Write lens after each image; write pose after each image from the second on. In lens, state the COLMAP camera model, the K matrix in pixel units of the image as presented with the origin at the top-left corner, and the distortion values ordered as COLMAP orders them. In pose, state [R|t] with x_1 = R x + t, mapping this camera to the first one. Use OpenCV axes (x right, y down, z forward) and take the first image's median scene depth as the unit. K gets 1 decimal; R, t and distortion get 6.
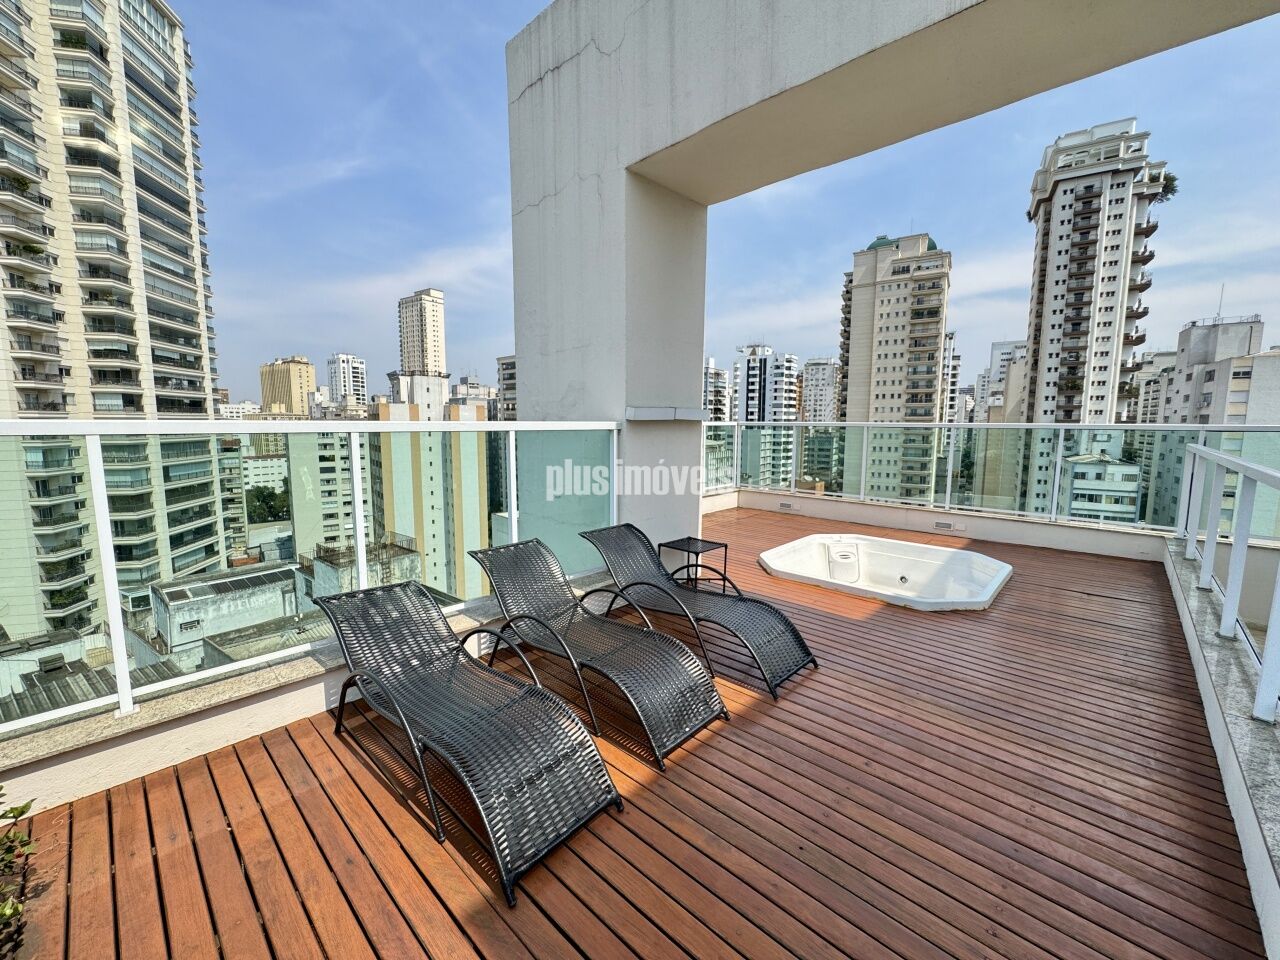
lens RADIAL K [[511.6, 0, 638.6], [0, 511.6, 477.5], [0, 0, 1]] dist [-0.000910, -0.000392]
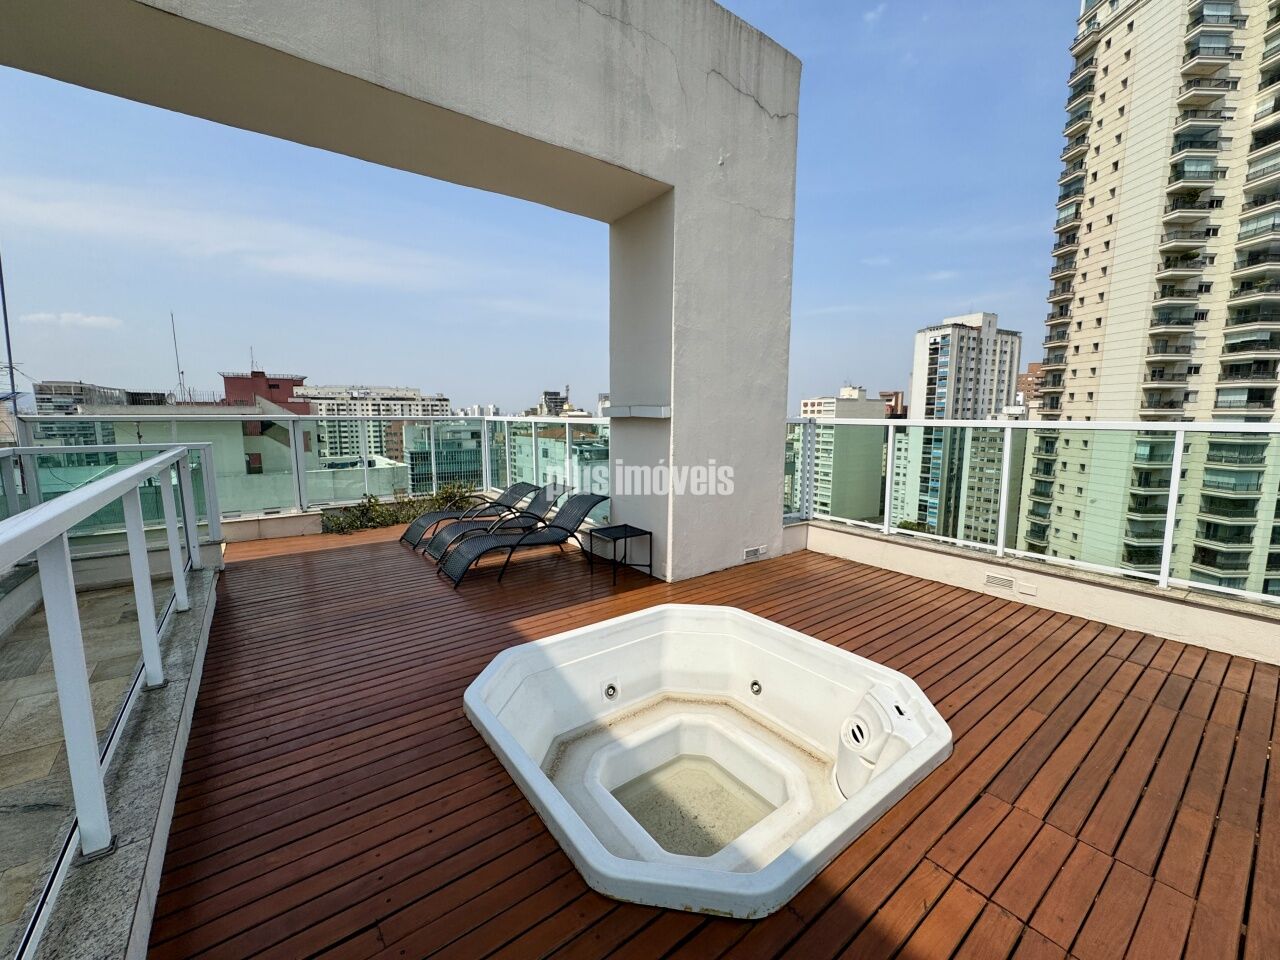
lens RADIAL K [[511.6, 0, 640.6], [0, 511.6, 478.5], [0, 0, 1]] dist [-0.000910, -0.000392]
pose [[-0.157376, 0.118554, -0.980397, 0.079831], [-0.111121, 0.984337, 0.136868, -0.009278], [0.981267, 0.130483, -0.141737, 0.081491]]
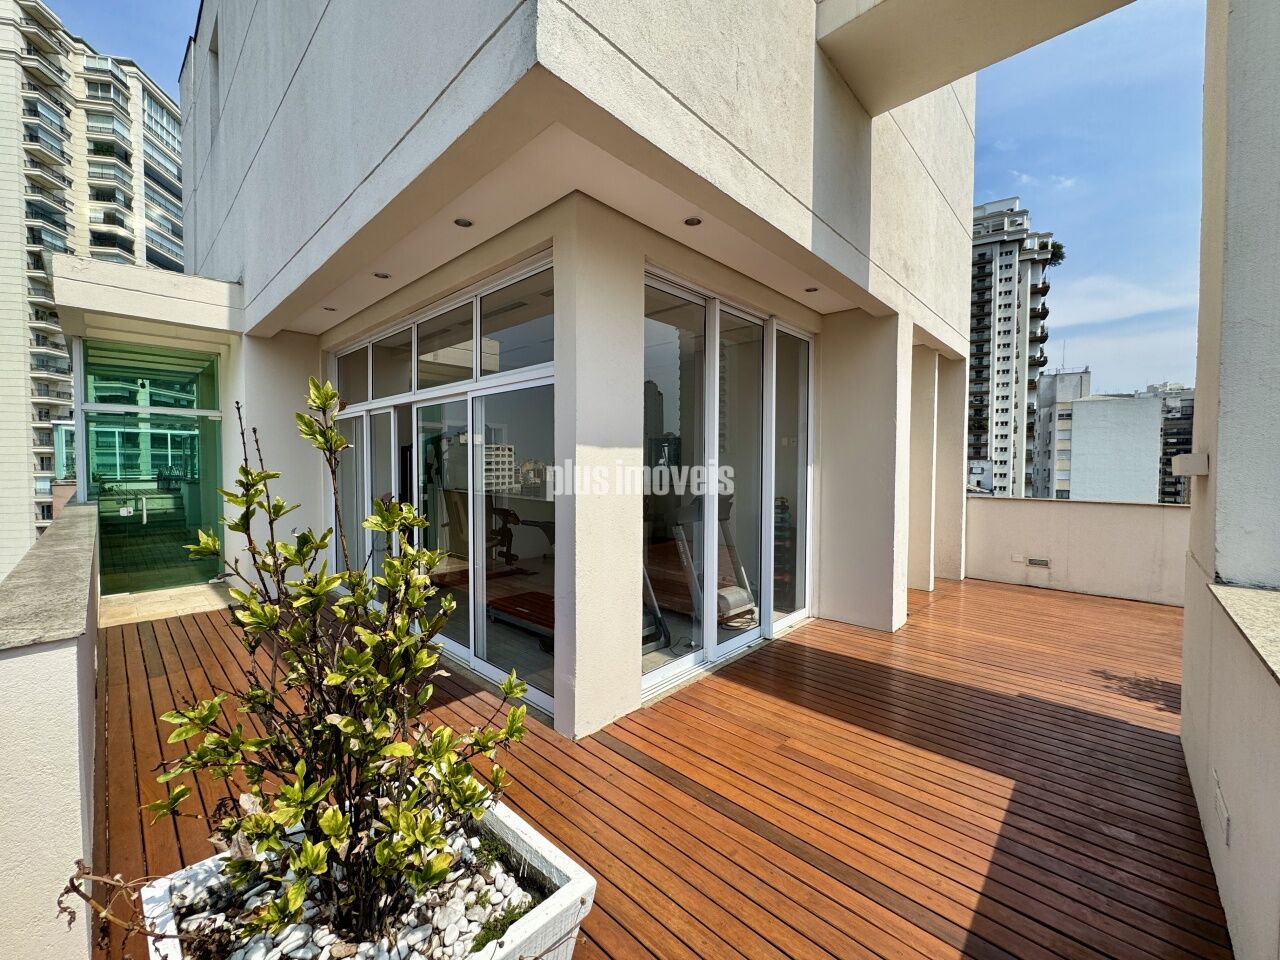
lens RADIAL K [[511.6, 0, 639.7], [0, 511.6, 477.2], [0, 0, 1]] dist [-0.000910, -0.000392]
pose [[0.999990, -0.000575, 0.004487, 0.175652], [0.000924, 0.996938, -0.078191, 0.031550], [-0.004428, 0.078194, 0.996928, -0.168800]]
